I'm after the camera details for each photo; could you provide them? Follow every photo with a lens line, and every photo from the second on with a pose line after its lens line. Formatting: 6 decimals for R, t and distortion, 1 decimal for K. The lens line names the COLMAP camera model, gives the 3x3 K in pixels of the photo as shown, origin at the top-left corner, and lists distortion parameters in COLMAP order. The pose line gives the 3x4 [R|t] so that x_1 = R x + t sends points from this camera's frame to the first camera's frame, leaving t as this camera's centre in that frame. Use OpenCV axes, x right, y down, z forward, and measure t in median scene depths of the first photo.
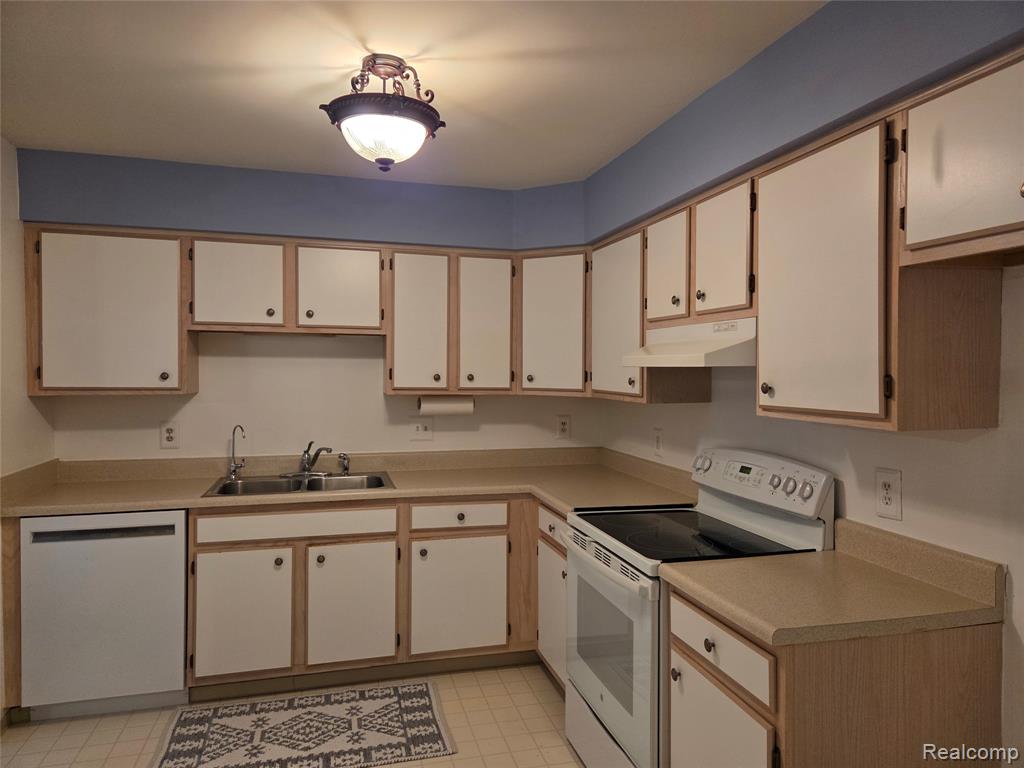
lens RADIAL K [[681.3, 0, 518.3], [0, 681.3, 381.7], [0, 0, 1]] dist [0.067157, -0.049477]
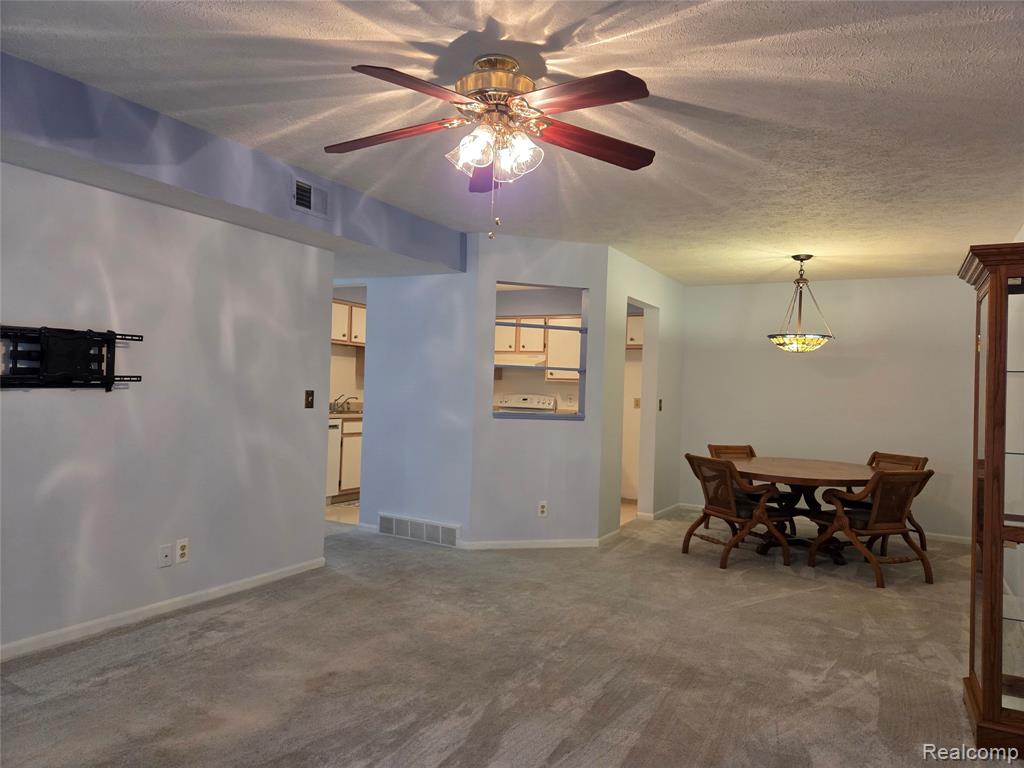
lens RADIAL K [[681.3, 0, 518.3], [0, 681.3, 381.7], [0, 0, 1]] dist [0.067157, -0.049477]
pose [[0.698235, 0.028046, 0.715319, -2.307451], [-0.017625, 0.999603, -0.021989, 0.132099], [-0.715652, 0.002746, 0.698452, -1.422295]]
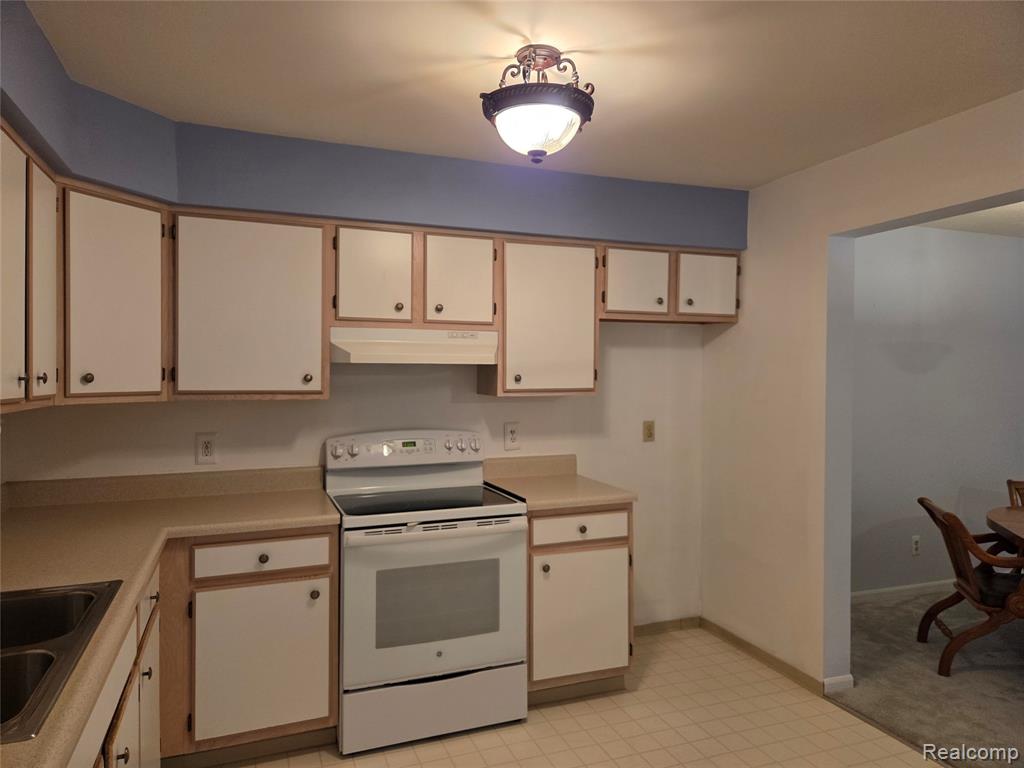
lens RADIAL K [[710.1, 0, 512.6], [0, 710.1, 372.0], [0, 0, 1]] dist [0.057038, -0.000385]
pose [[-0.109245, -0.013111, 0.993928, -1.159342], [0.013844, 0.999796, 0.014710, -0.026724], [-0.993918, 0.015367, -0.109041, 1.089739]]
